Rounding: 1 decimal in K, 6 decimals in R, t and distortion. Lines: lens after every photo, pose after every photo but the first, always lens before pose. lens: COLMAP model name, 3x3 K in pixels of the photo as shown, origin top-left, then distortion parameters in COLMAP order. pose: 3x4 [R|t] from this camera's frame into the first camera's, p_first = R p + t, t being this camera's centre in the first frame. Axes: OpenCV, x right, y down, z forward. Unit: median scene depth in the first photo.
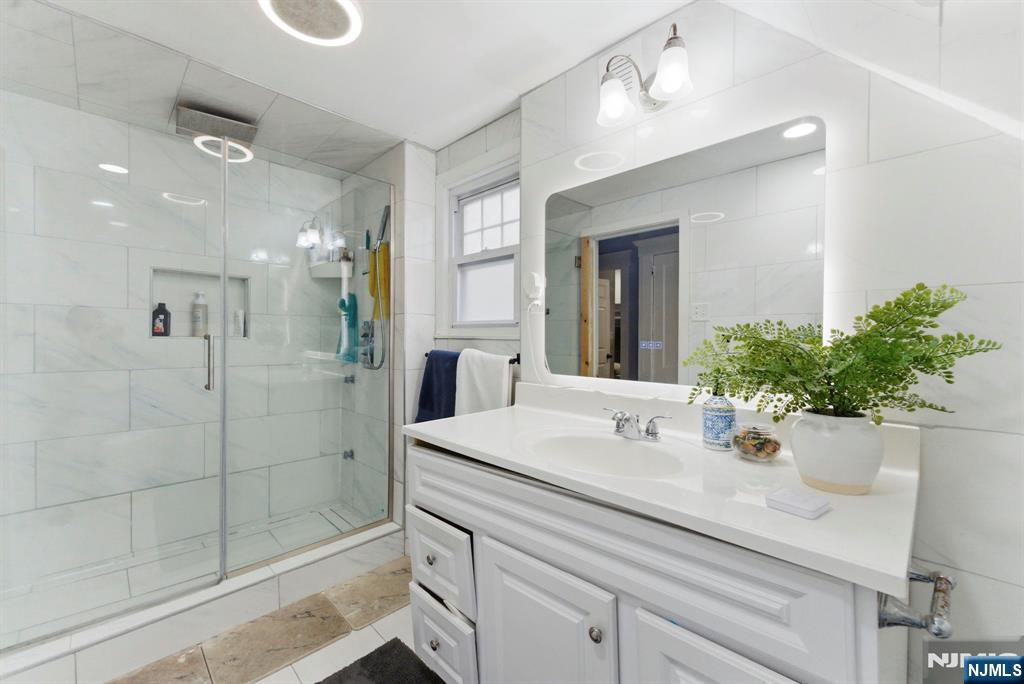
lens RADIAL K [[421.6, 0, 515.6], [0, 421.6, 334.1], [0, 0, 1]] dist [0.002454, 0.000207]
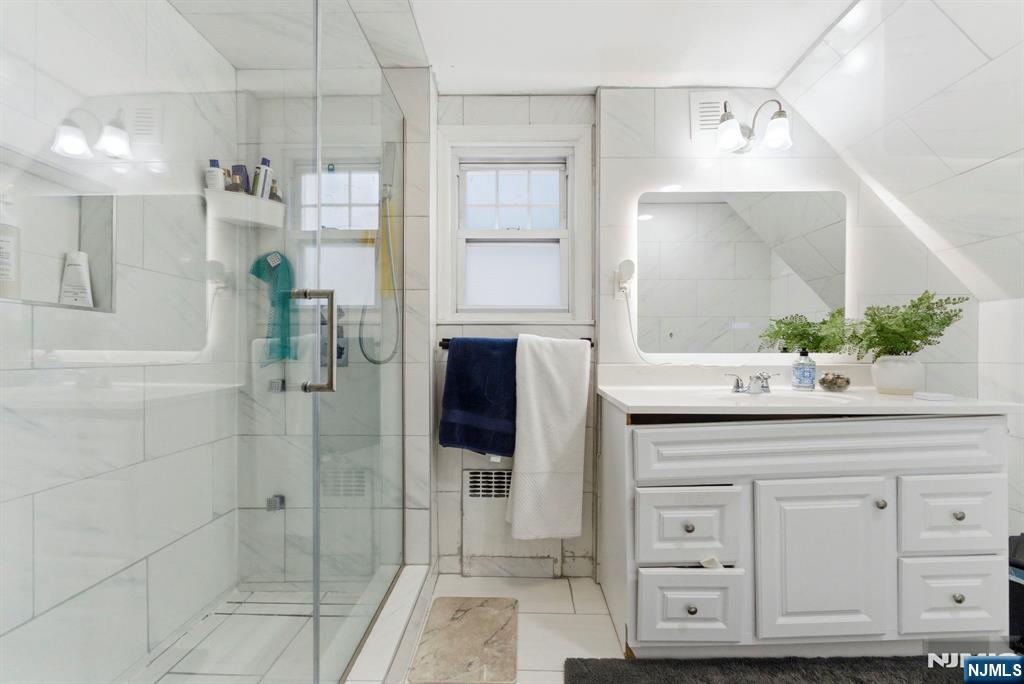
lens RADIAL K [[421.6, 0, 517.2], [0, 421.6, 350.1], [0, 0, 1]] dist [0.002454, 0.000207]
pose [[0.704896, -0.003954, 0.709300, -0.763100], [0.002231, 0.999992, 0.003358, 0.066131], [-0.709307, -0.000784, 0.704899, 0.367265]]
